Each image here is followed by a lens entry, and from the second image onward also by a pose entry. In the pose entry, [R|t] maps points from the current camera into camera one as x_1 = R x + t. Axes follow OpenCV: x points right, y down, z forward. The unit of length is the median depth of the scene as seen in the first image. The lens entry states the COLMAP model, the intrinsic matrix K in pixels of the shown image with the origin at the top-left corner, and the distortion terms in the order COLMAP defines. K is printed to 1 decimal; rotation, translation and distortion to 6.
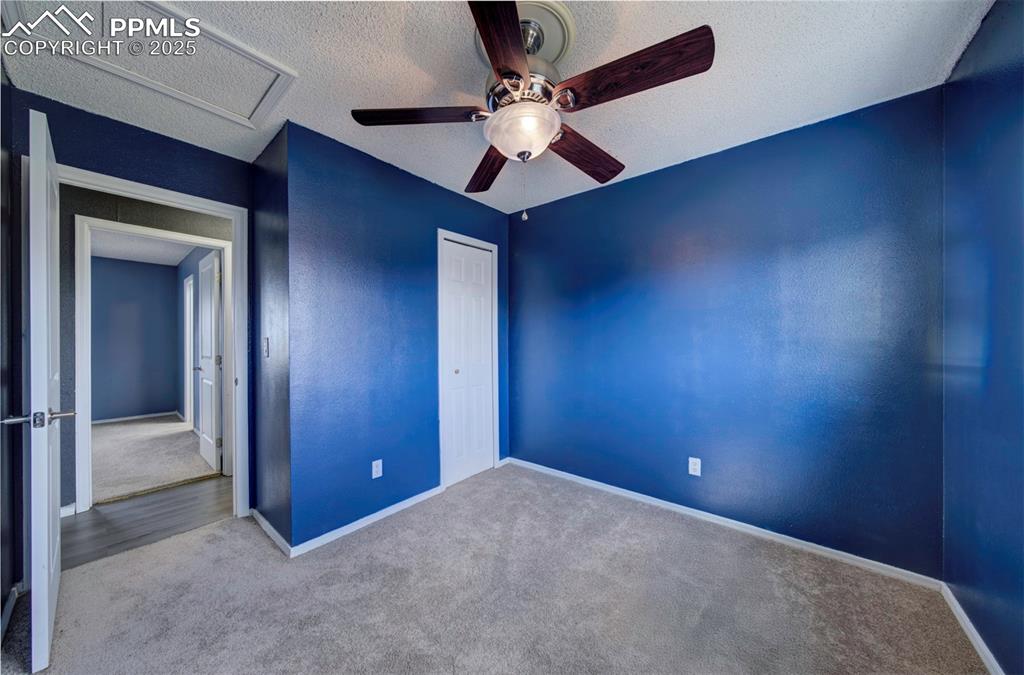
lens RADIAL K [[351.3, 0, 507.0], [0, 351.3, 338.8], [0, 0, 1]] dist [-0.021392, 0.006920]
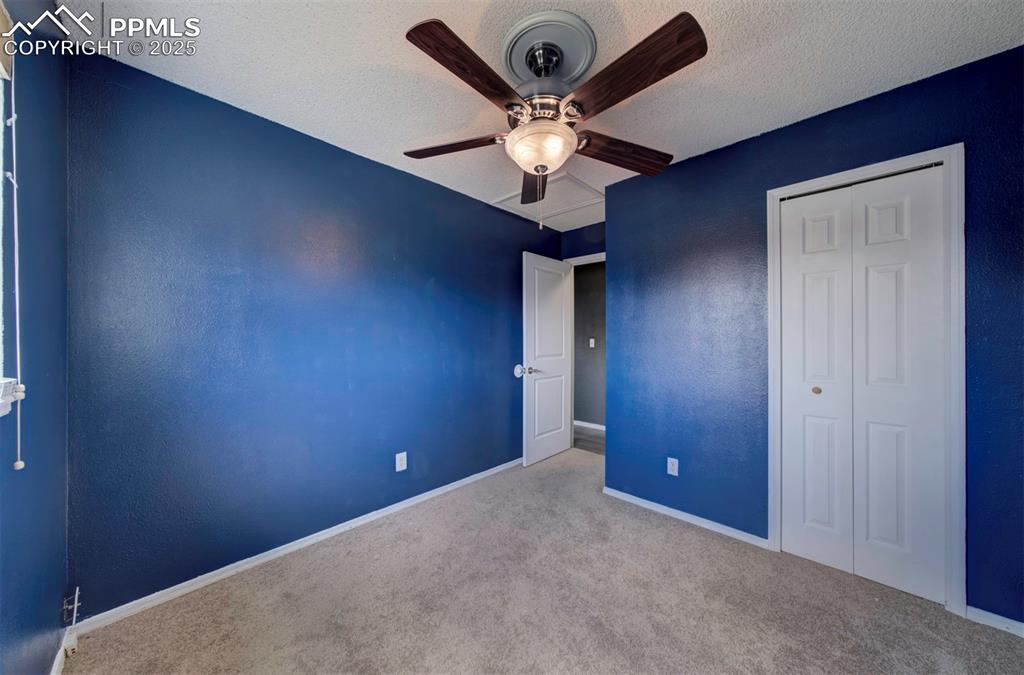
lens RADIAL K [[351.3, 0, 507.0], [0, 351.3, 338.8], [0, 0, 1]] dist [-0.021392, 0.006920]
pose [[-0.117619, 0.000043, -0.993059, 0.841655], [-0.001004, 0.999999, 0.000162, -0.003243], [0.993058, 0.001016, -0.117619, 0.759524]]
